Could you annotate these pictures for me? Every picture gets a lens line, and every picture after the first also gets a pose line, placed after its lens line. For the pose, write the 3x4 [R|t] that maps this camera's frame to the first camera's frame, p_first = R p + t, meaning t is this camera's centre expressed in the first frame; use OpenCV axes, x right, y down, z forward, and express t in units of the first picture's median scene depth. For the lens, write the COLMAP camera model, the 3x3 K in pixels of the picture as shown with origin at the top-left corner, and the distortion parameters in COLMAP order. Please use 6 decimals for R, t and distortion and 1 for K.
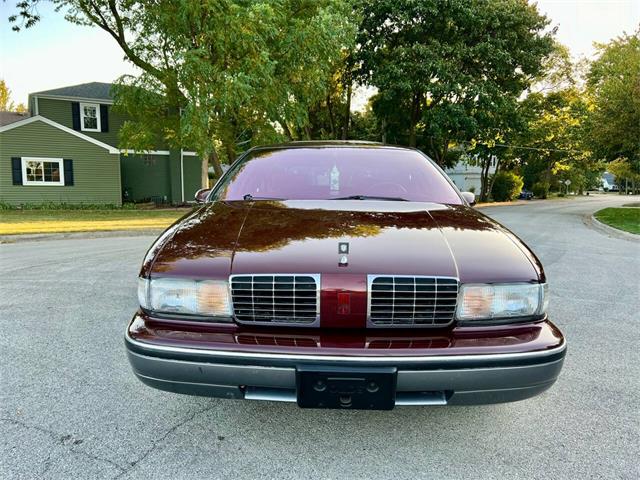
lens RADIAL K [[489.9, 0, 316.0], [0, 489.9, 242.4], [0, 0, 1]] dist [0.048596, -0.055670]
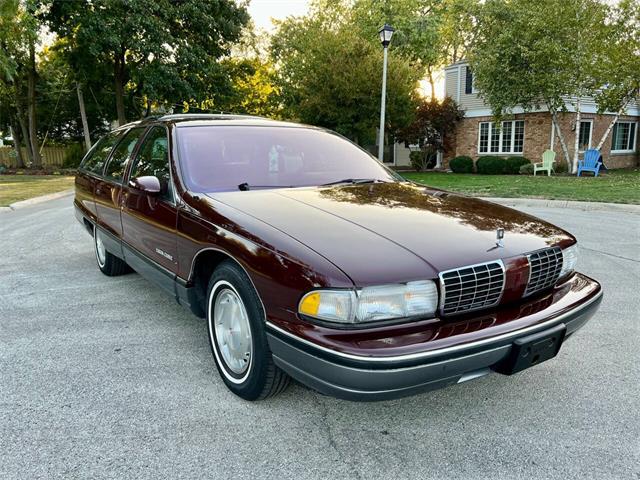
lens RADIAL K [[488.5, 0, 315.2], [0, 488.5, 241.0], [0, 0, 1]] dist [0.047575, -0.056363]
pose [[0.809087, -0.123509, 0.574564, -0.300927], [0.079642, 0.991691, 0.101025, -0.038586], [-0.582267, -0.035978, 0.812201, 0.098853]]
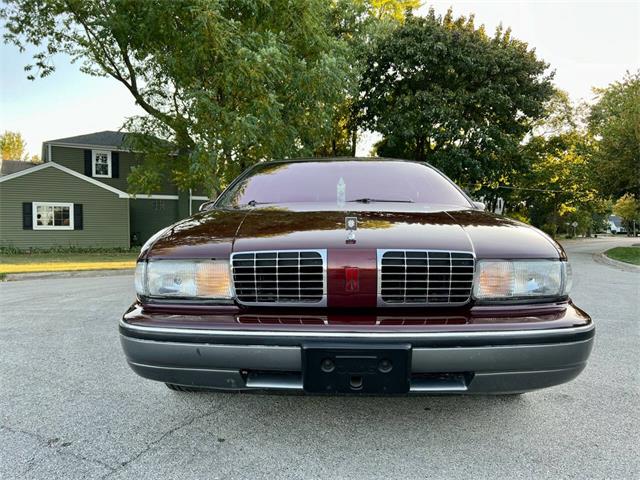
lens RADIAL K [[489.5, 0, 317.5], [0, 489.5, 241.9], [0, 0, 1]] dist [0.049530, -0.057429]
pose [[0.999862, -0.011668, -0.011838, 0.000701], [0.010452, 0.995127, -0.098049, 0.043450], [0.012925, 0.097912, 0.995111, 0.018807]]
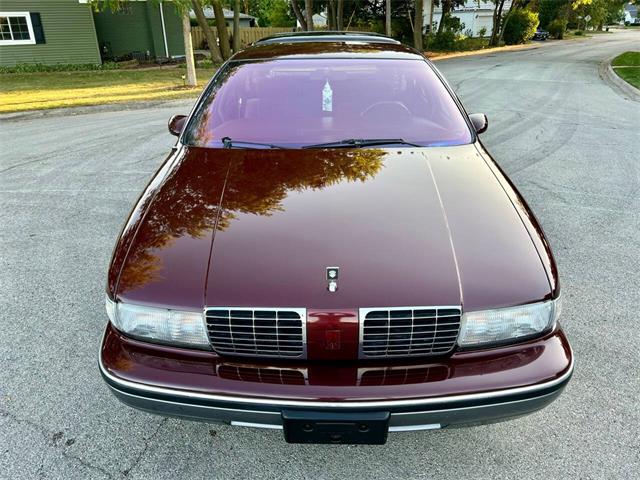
lens RADIAL K [[488.5, 0, 315.2], [0, 488.5, 241.0], [0, 0, 1]] dist [0.047575, -0.056363]
pose [[0.999755, -0.021691, -0.004479, 0.009722], [0.022032, 0.953172, 0.301624, -0.096129], [-0.002274, -0.301649, 0.953416, 0.059941]]
